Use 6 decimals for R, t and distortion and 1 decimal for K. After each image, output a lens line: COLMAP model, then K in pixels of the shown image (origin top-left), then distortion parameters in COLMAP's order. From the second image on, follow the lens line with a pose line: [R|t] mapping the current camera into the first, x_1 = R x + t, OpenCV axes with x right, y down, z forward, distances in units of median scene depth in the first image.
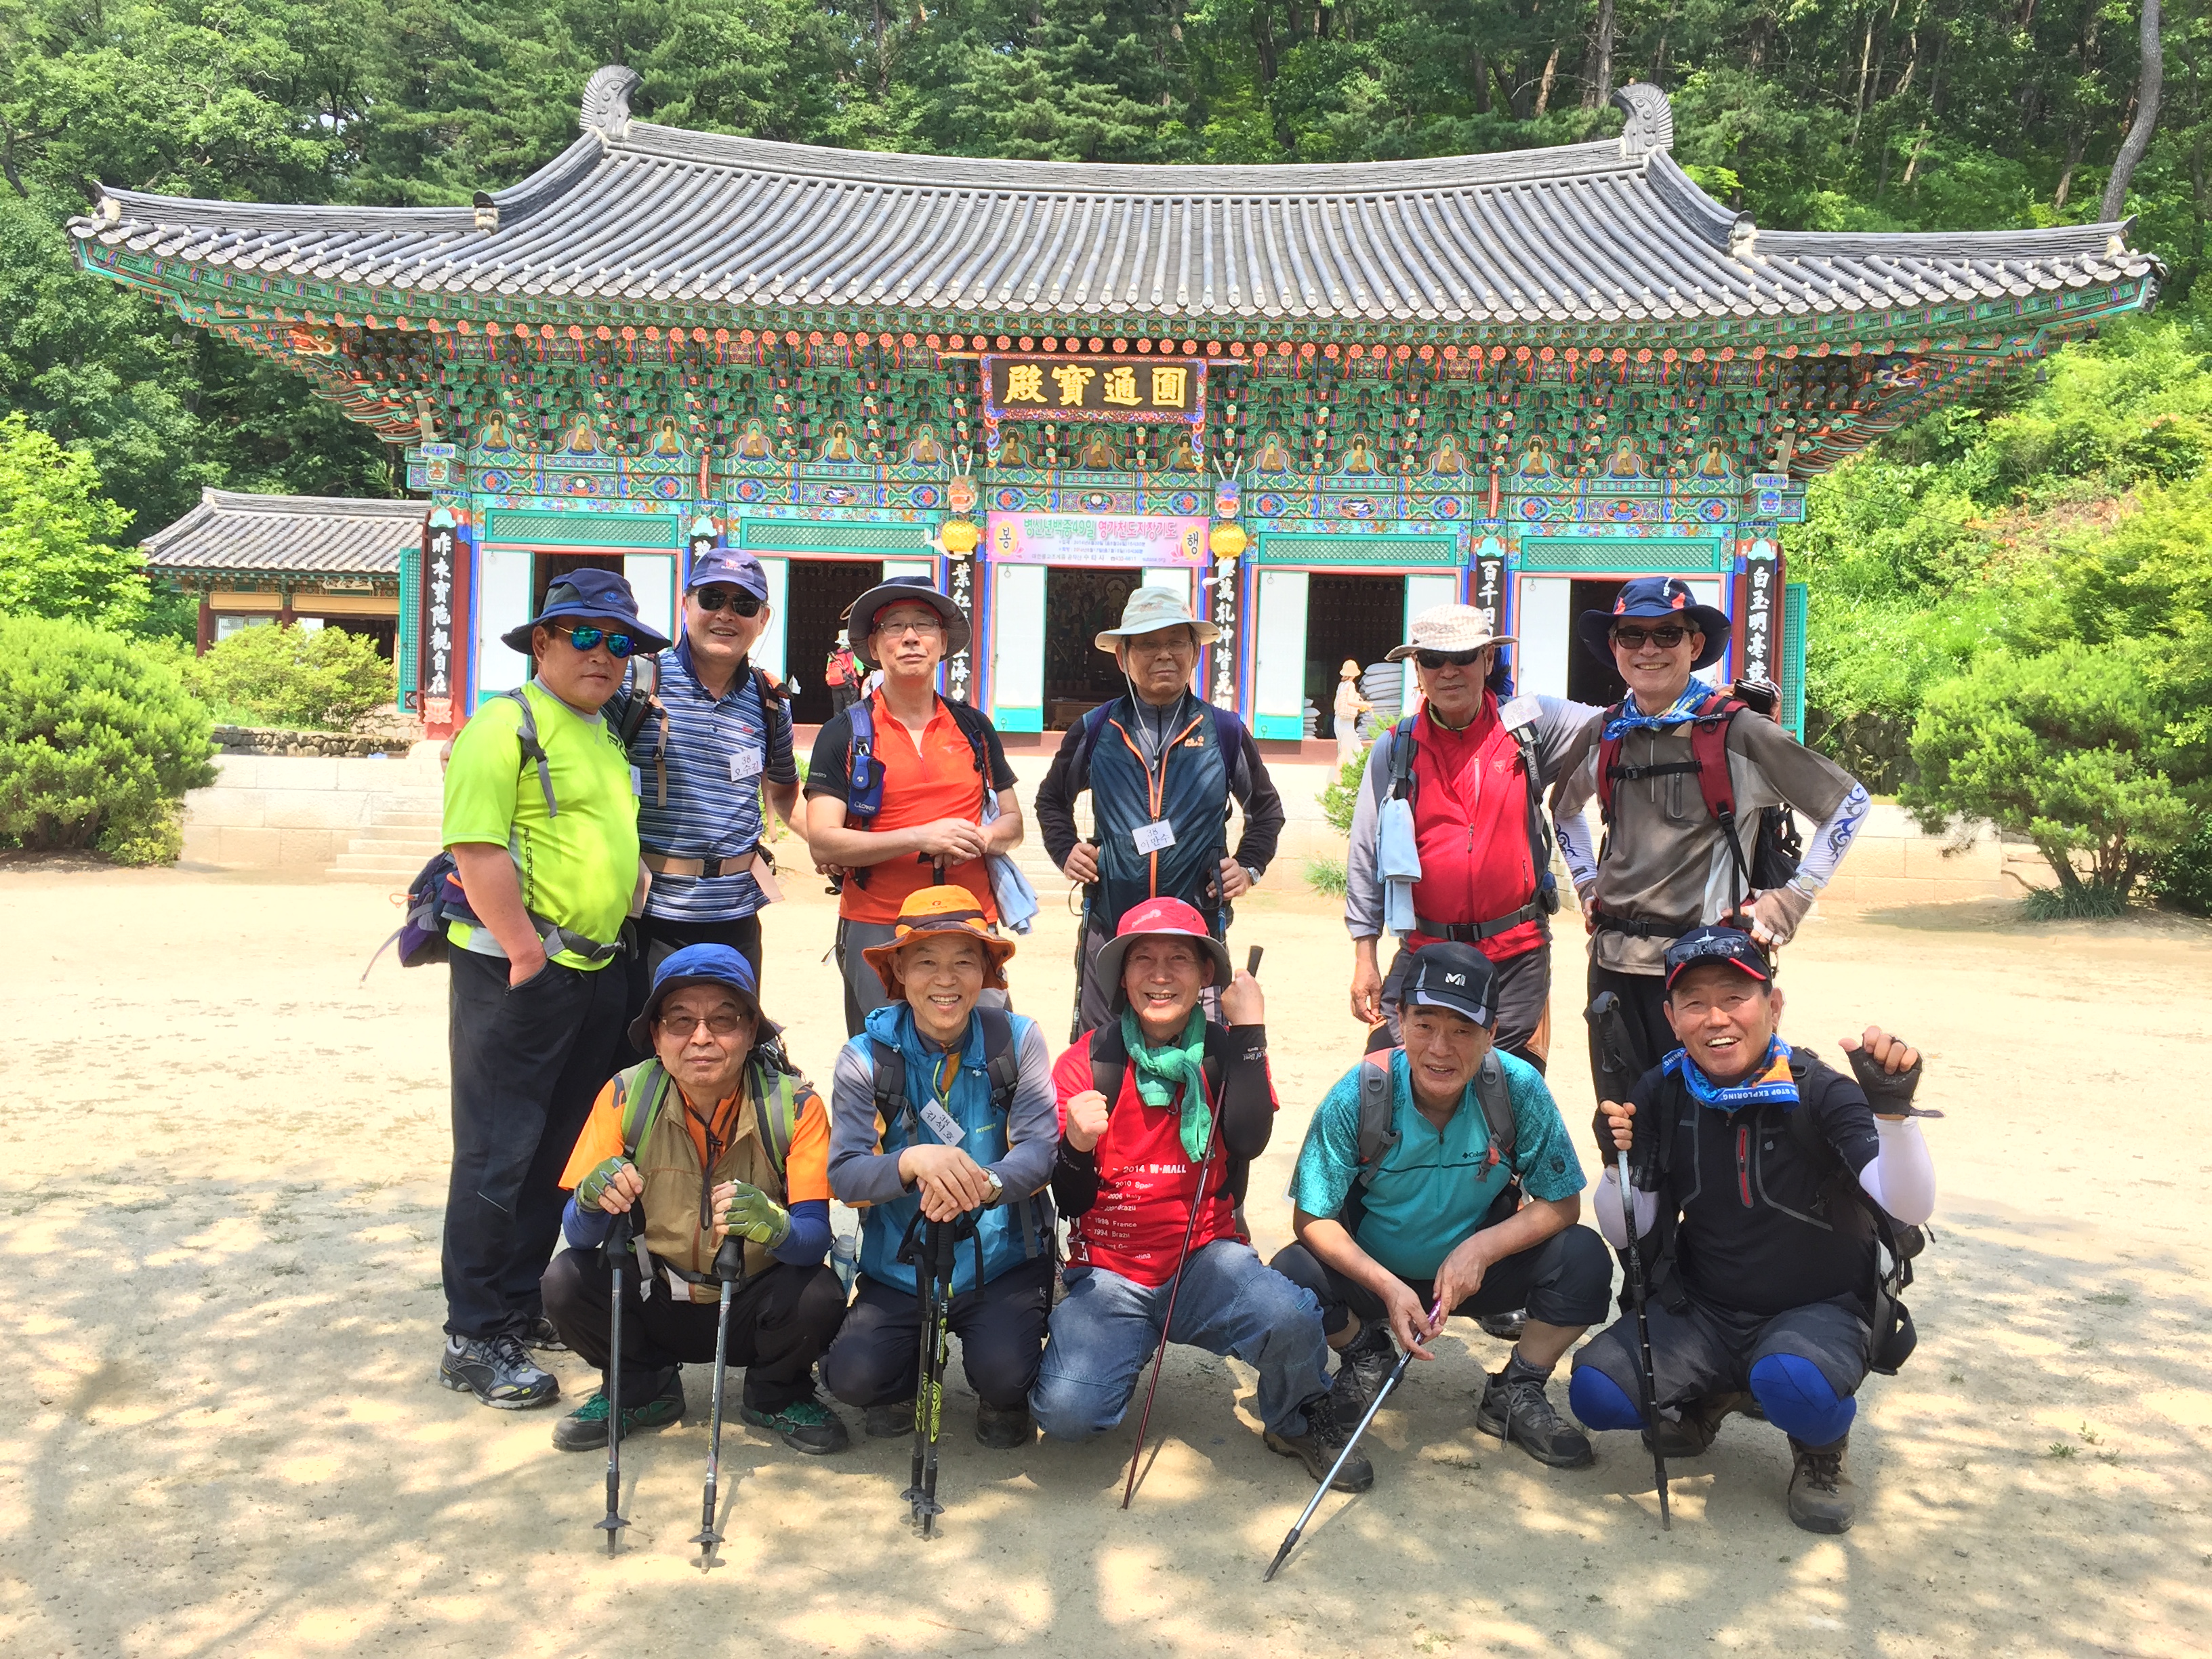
lens RADIAL K [[1901.5, 0, 1106.0], [0, 1901.5, 829.5], [0, 0, 1]] dist [0.100084, -0.155242]
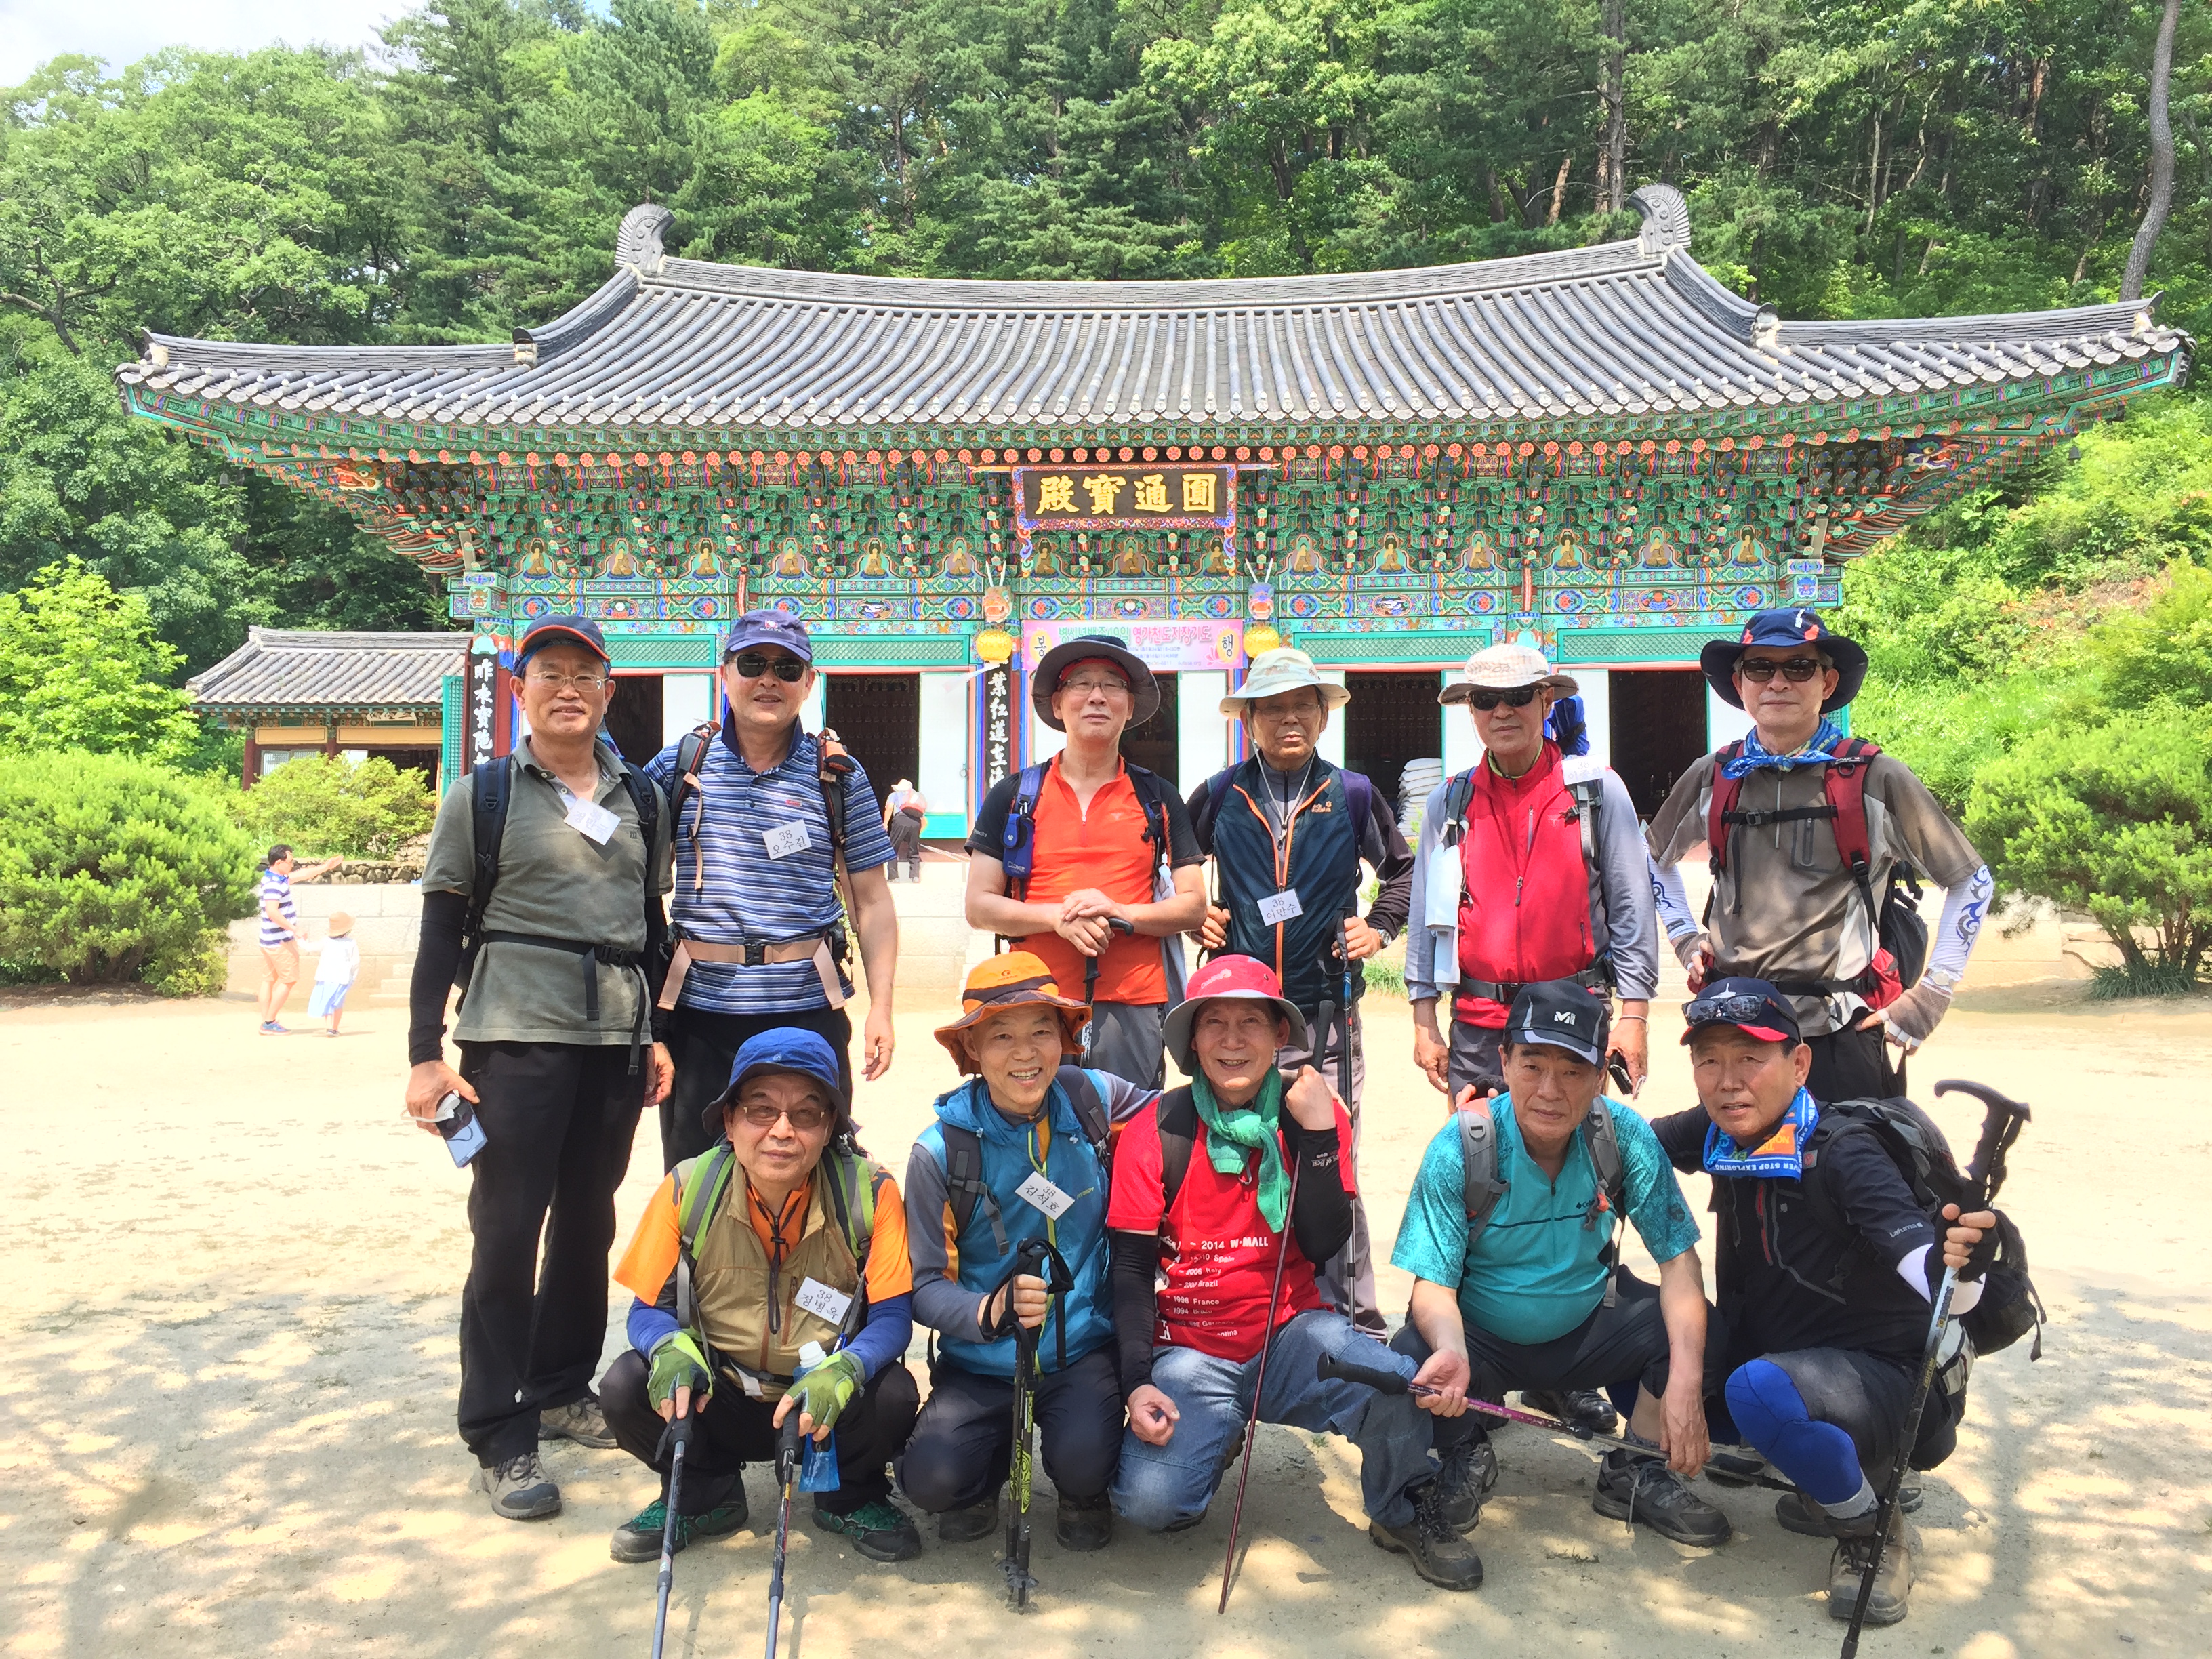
lens RADIAL K [[1902.0, 0, 1105.7], [0, 1902.0, 815.6], [0, 0, 1]] dist [0.098478, -0.142556]
pose [[0.999410, -0.029023, -0.018384, -0.002760], [0.027746, 0.997417, -0.066257, 0.003491], [0.020259, 0.065708, 0.997633, 0.005735]]
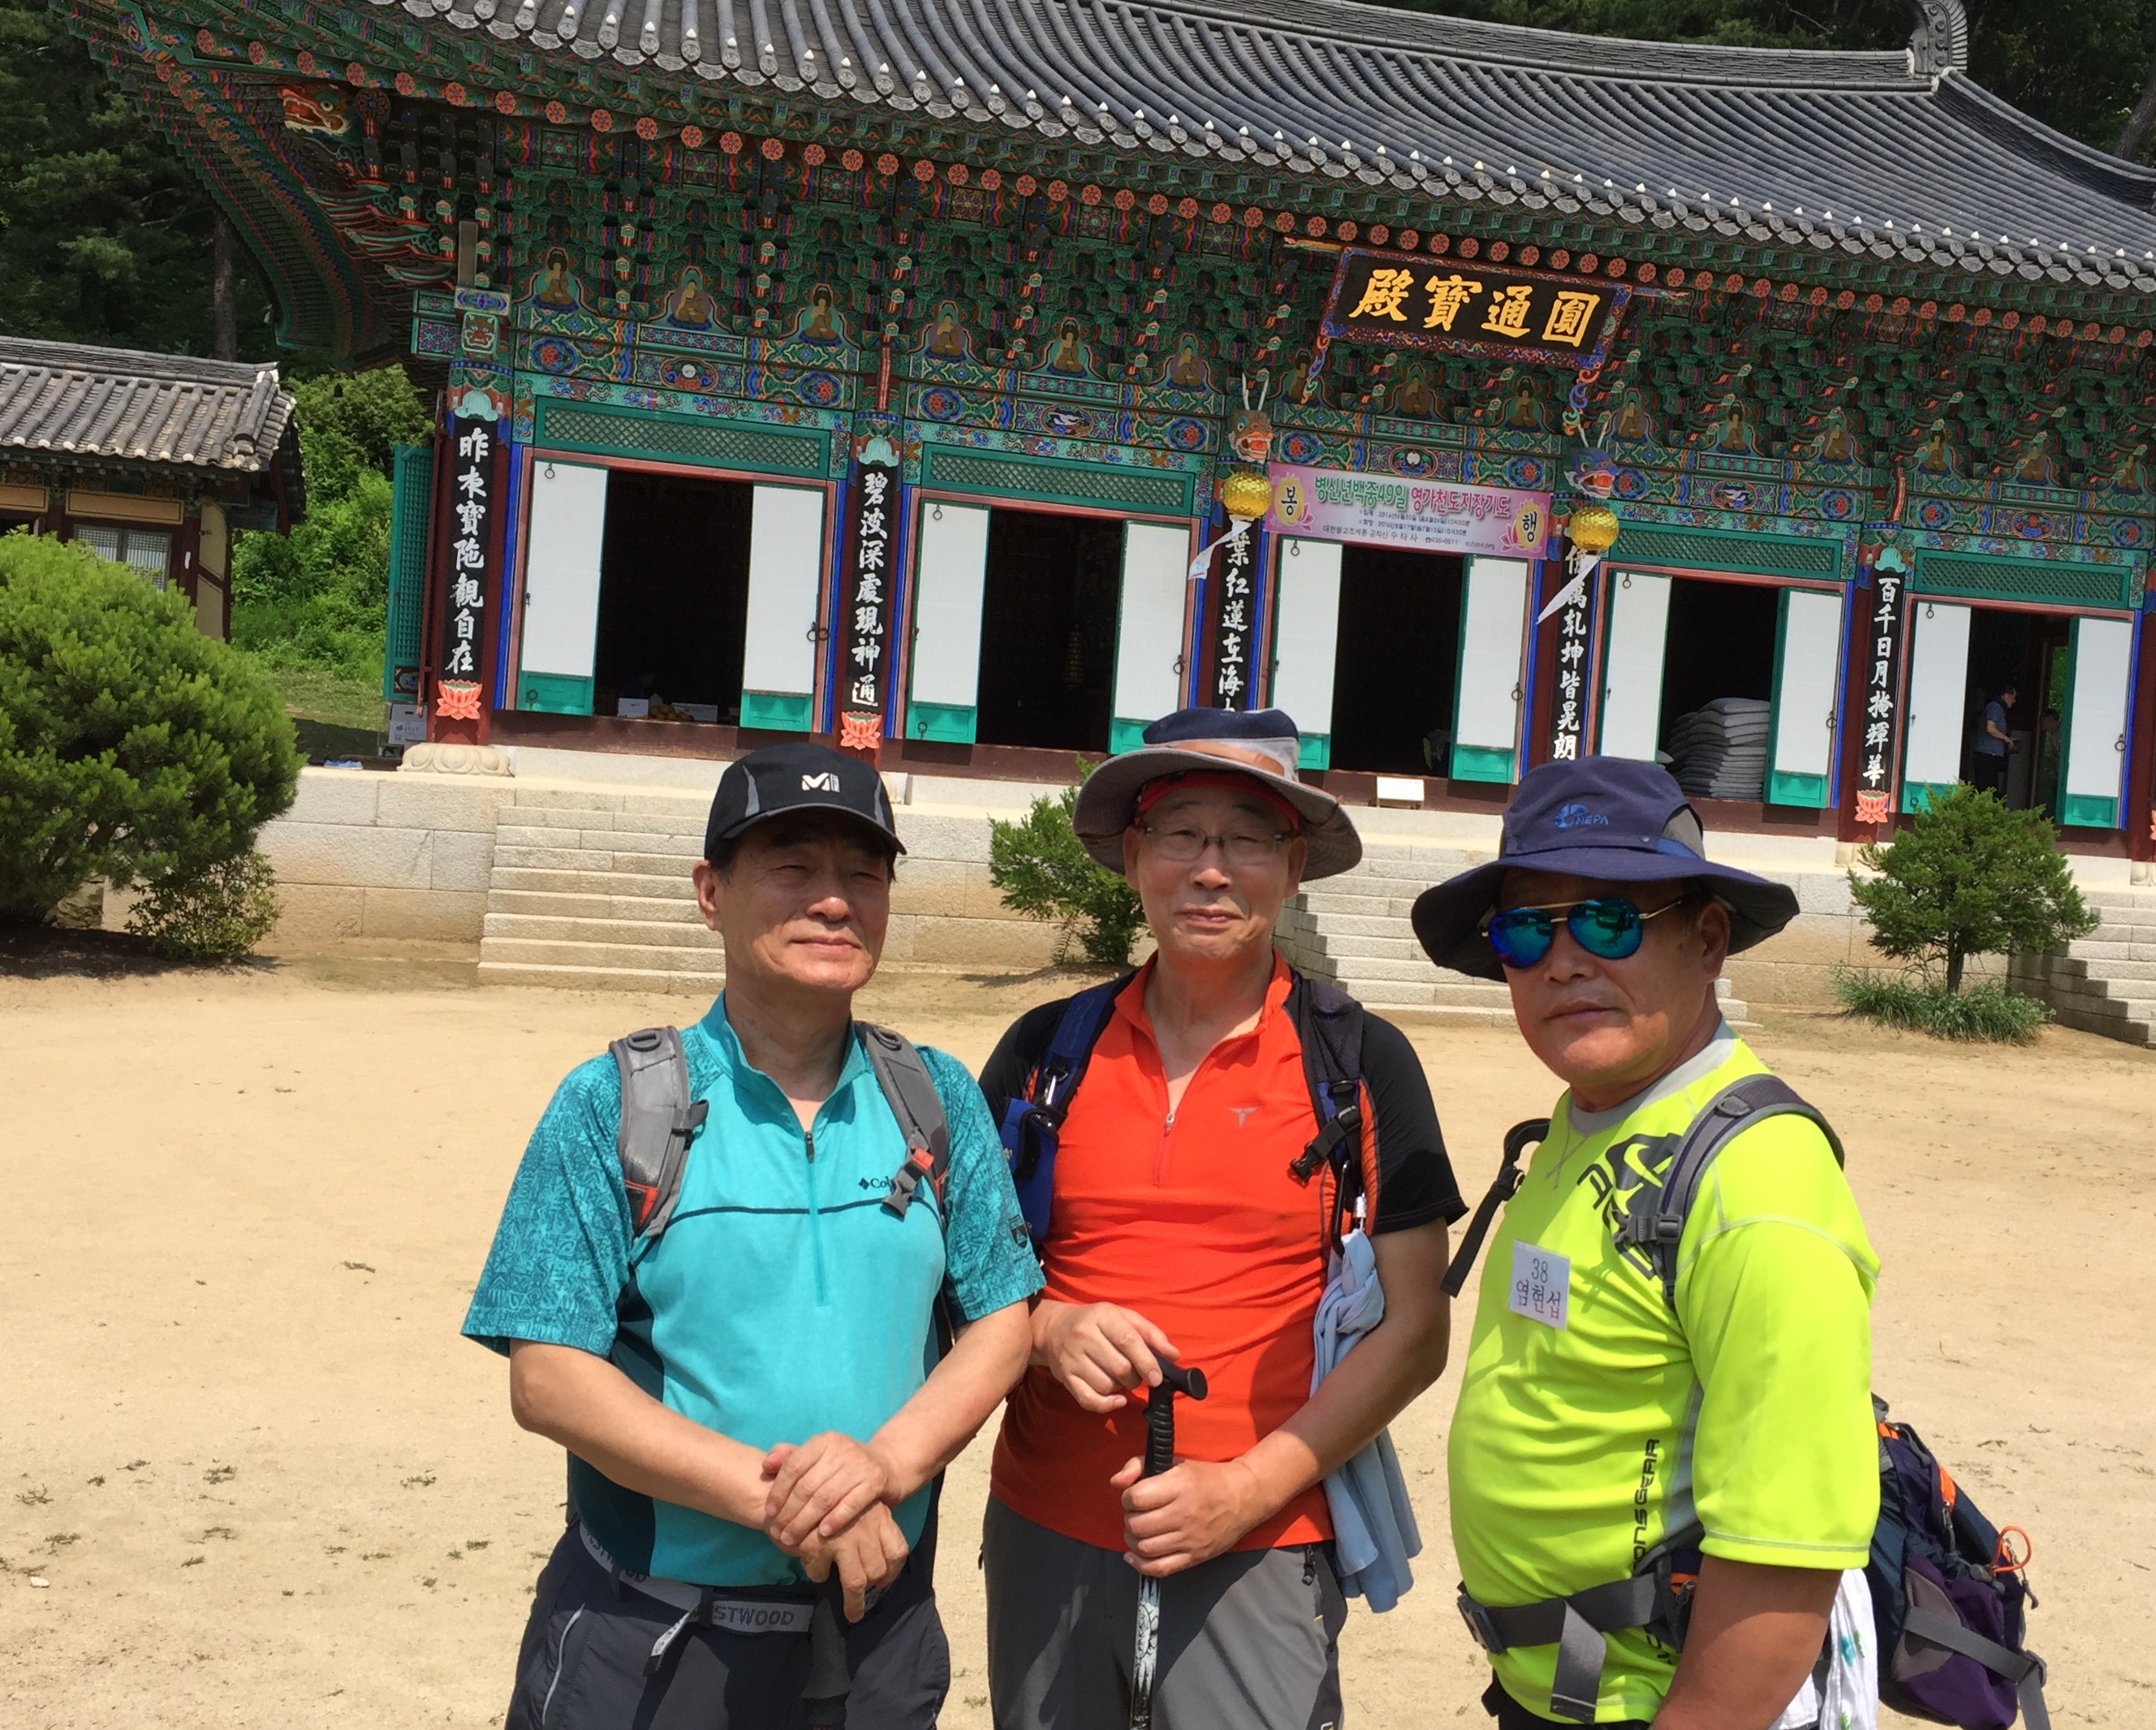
lens RADIAL K [[2302.2, 0, 1234.0], [0, 2302.2, 880.3], [0, 0, 1]] dist [0.079668, -0.043658]
pose [[0.952793, 0.026618, 0.302453, -0.345563], [-0.034679, 0.999171, 0.021310, -0.027859], [-0.301635, -0.030793, 0.952926, 0.172874]]
